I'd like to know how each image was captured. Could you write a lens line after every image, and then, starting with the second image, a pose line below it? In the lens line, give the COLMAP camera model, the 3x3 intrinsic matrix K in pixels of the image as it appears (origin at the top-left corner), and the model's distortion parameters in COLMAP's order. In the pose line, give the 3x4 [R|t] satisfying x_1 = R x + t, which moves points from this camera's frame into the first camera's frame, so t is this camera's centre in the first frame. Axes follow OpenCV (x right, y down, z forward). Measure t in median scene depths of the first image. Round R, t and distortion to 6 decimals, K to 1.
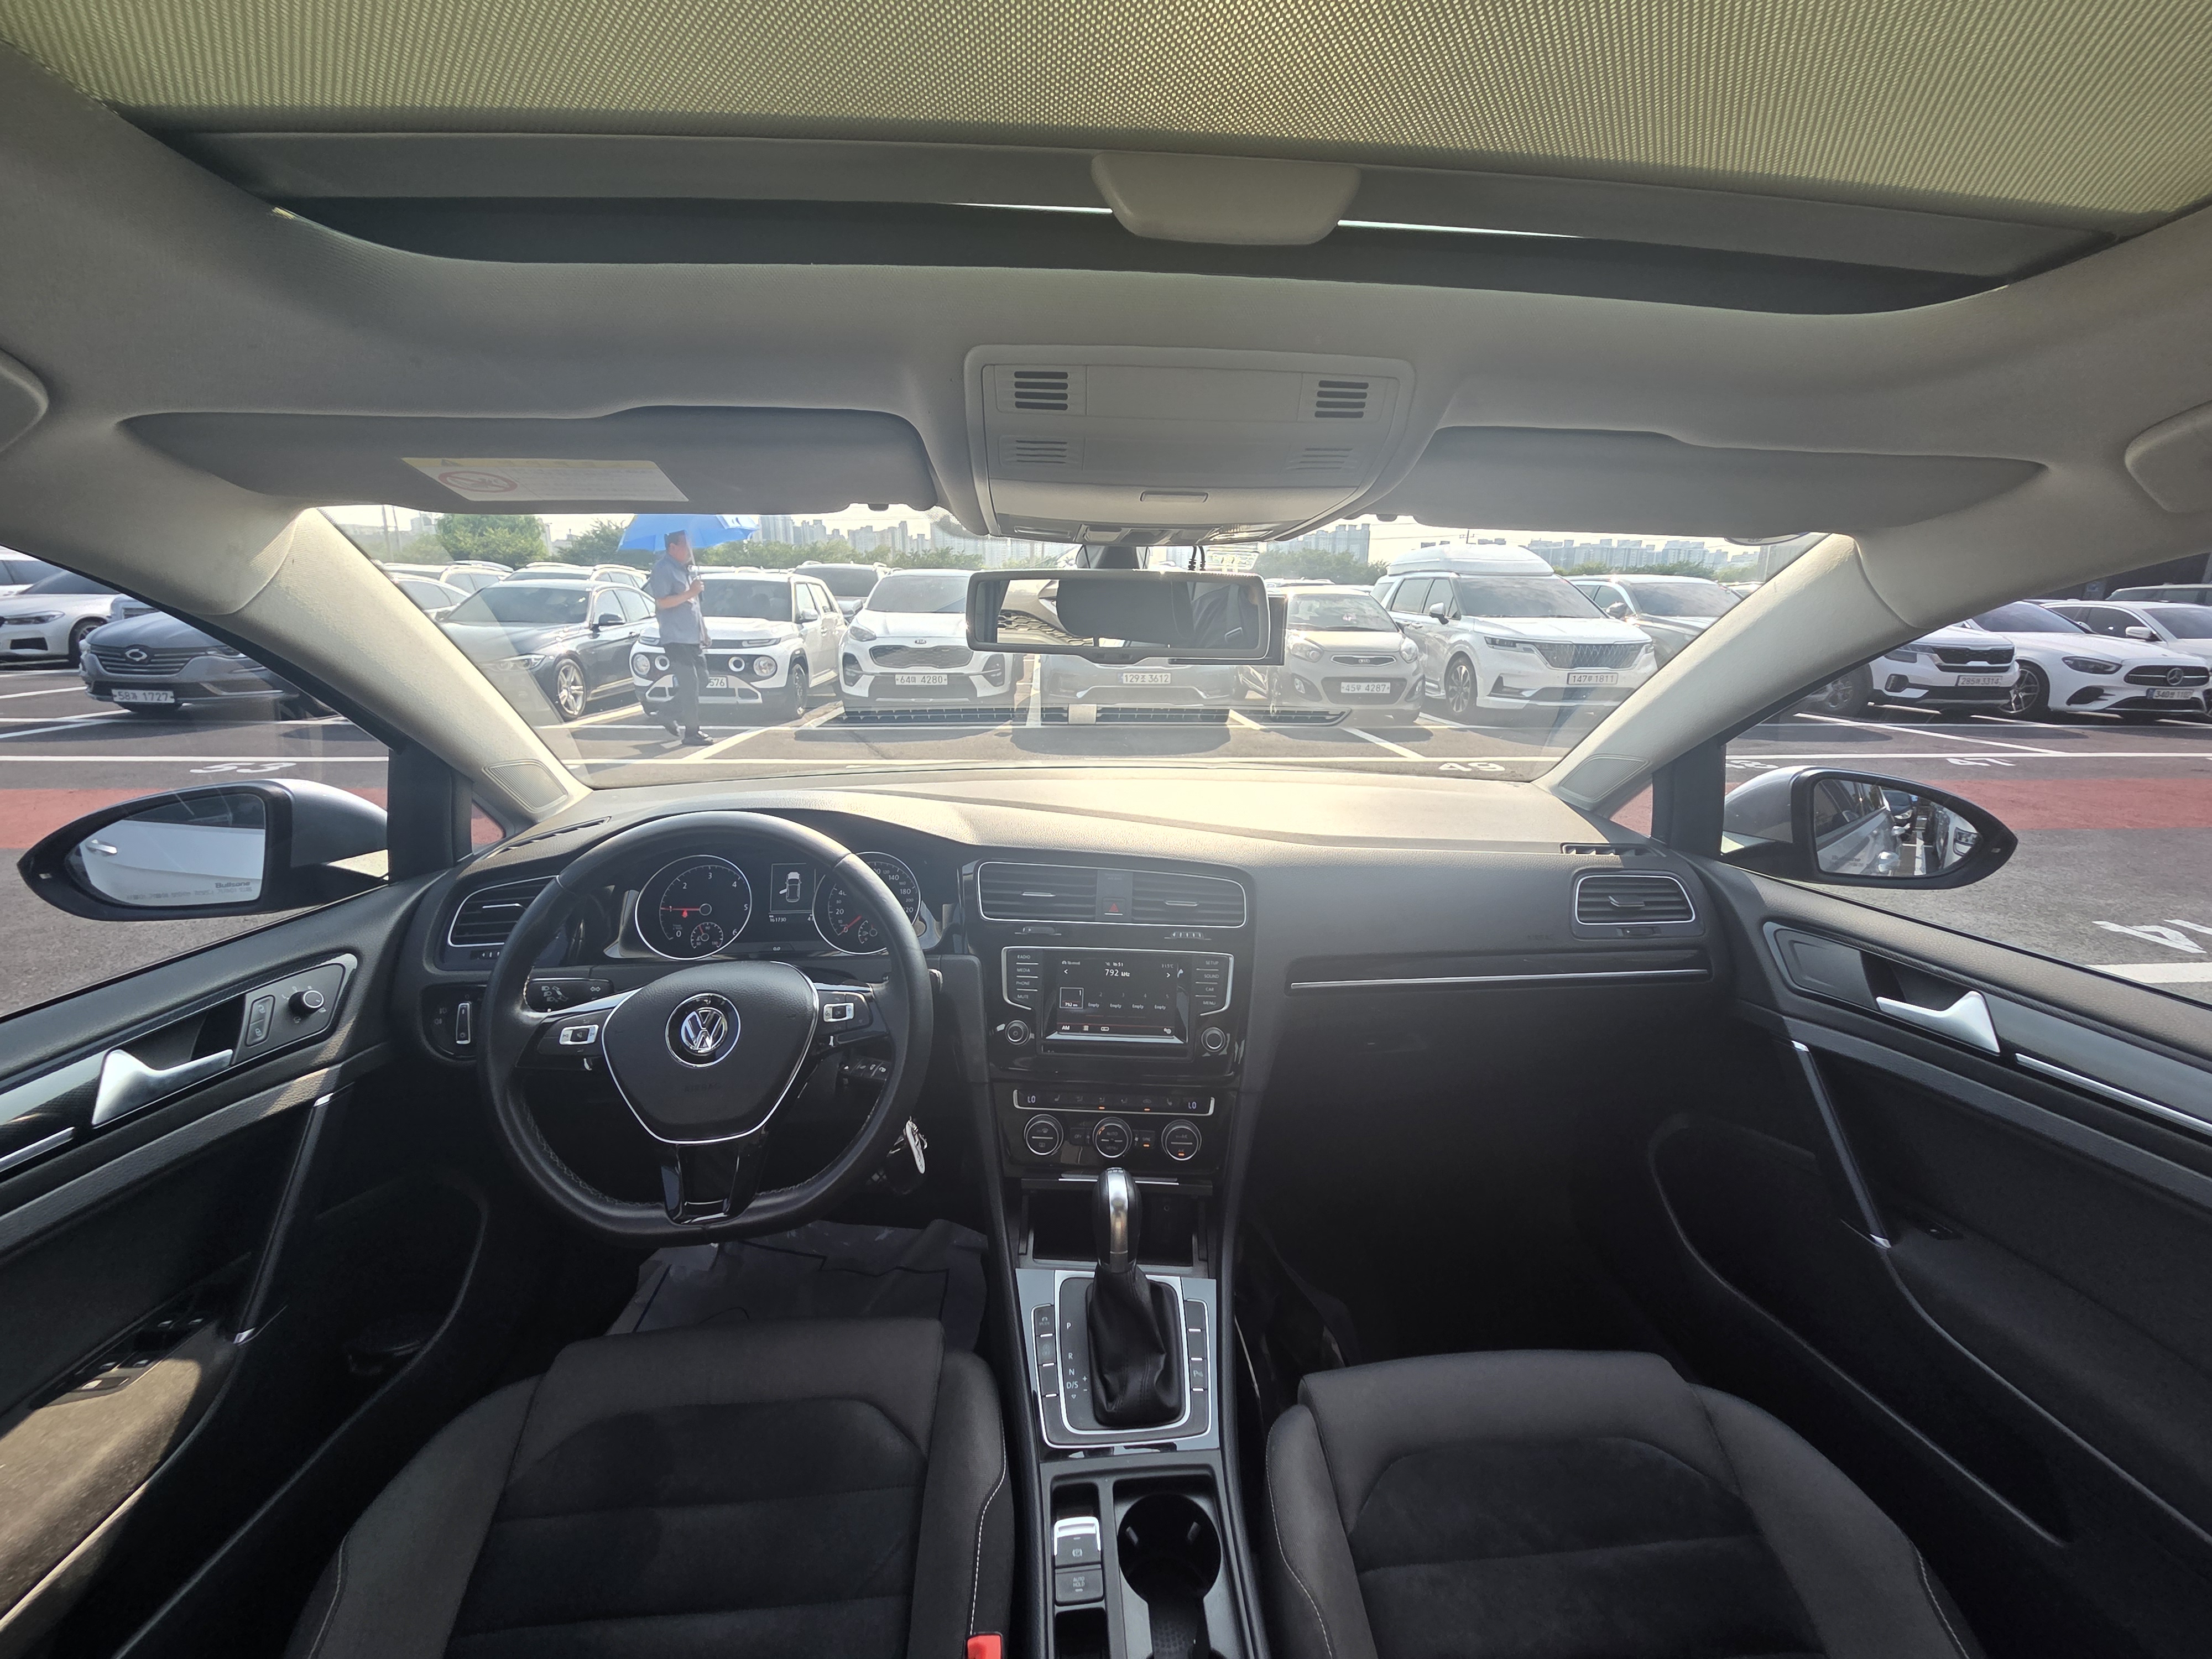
lens RADIAL K [[918.2, 0, 1118.2], [0, 918.2, 837.1], [0, 0, 1]] dist [0.002571, 0.000378]
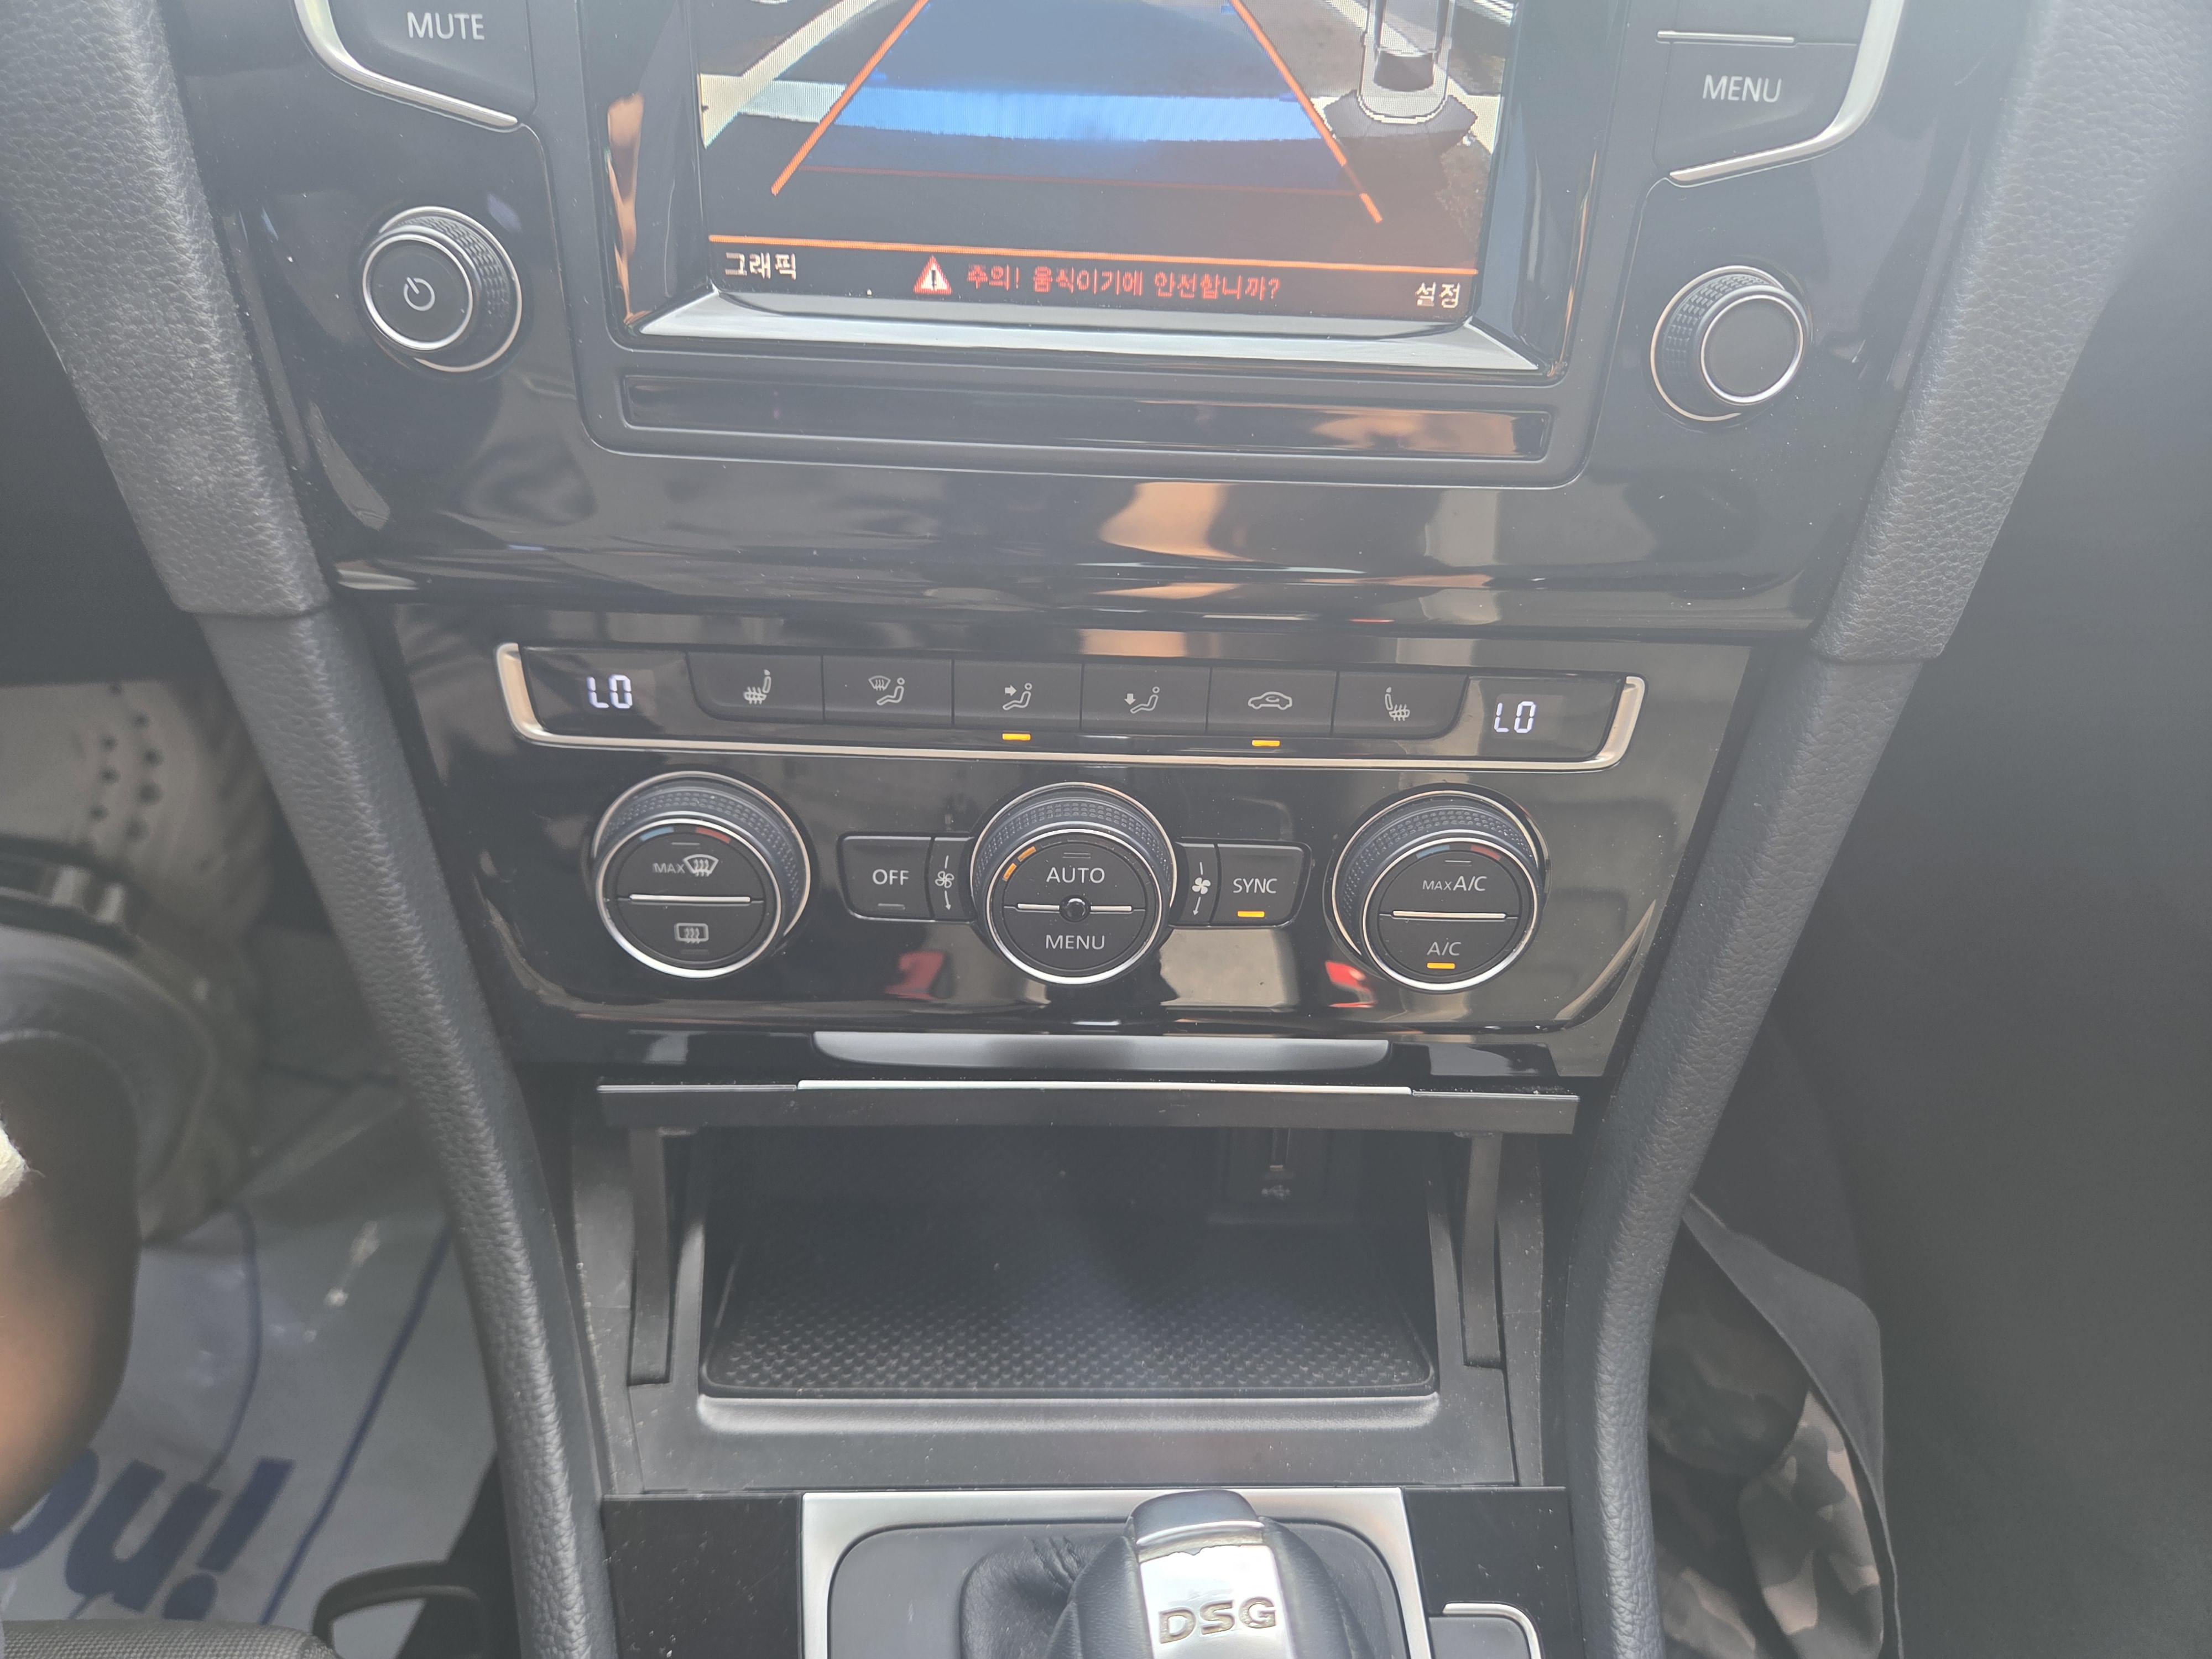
lens RADIAL K [[1555.2, 0, 1103.5], [0, 1555.2, 844.3], [0, 0, 1]] dist [0.057148, -0.067940]
pose [[0.996946, -0.020037, 0.075482, -0.022862], [-0.020930, 0.862615, 0.505427, 0.149607], [-0.075240, -0.505463, 0.859561, 0.682406]]
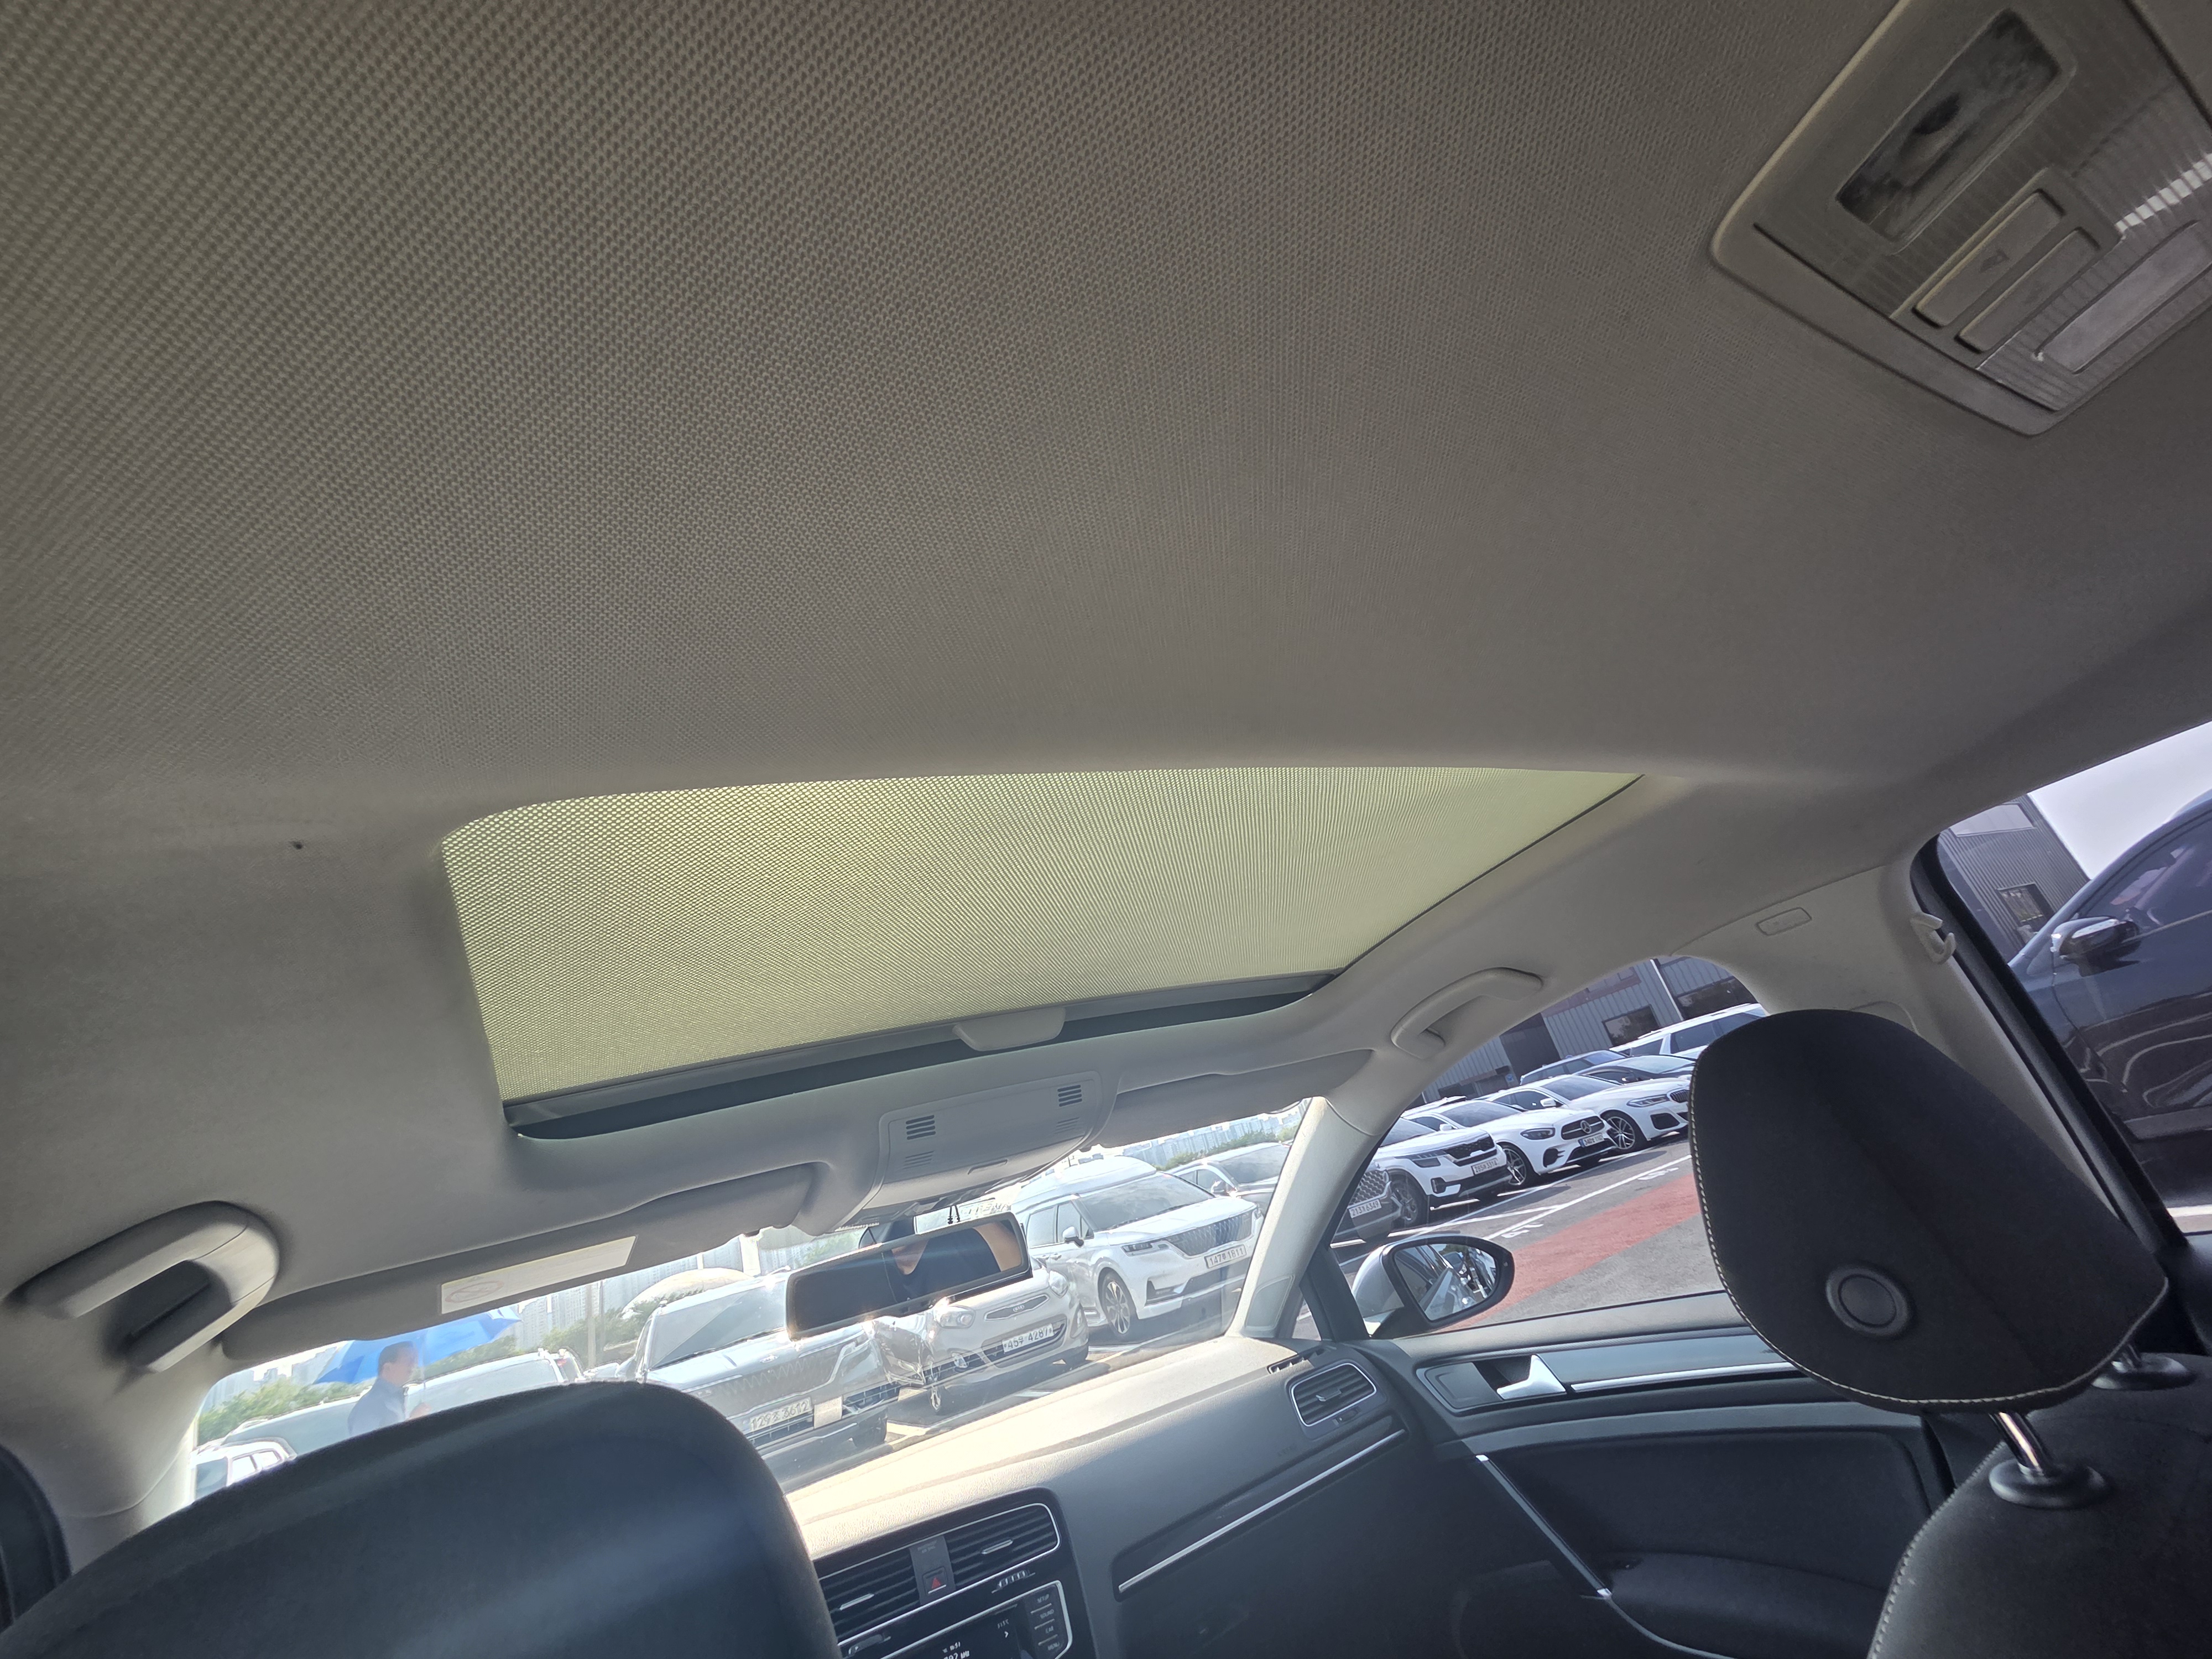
lens RADIAL K [[921.6, 0, 1133.4], [0, 921.6, 806.3], [0, 0, 1]] dist [0.000473, 0.003136]
pose [[0.885667, -0.075961, 0.458065, -0.207595], [0.358508, 0.738795, -0.570661, 0.099864], [-0.295068, 0.669636, 0.681559, -0.333417]]
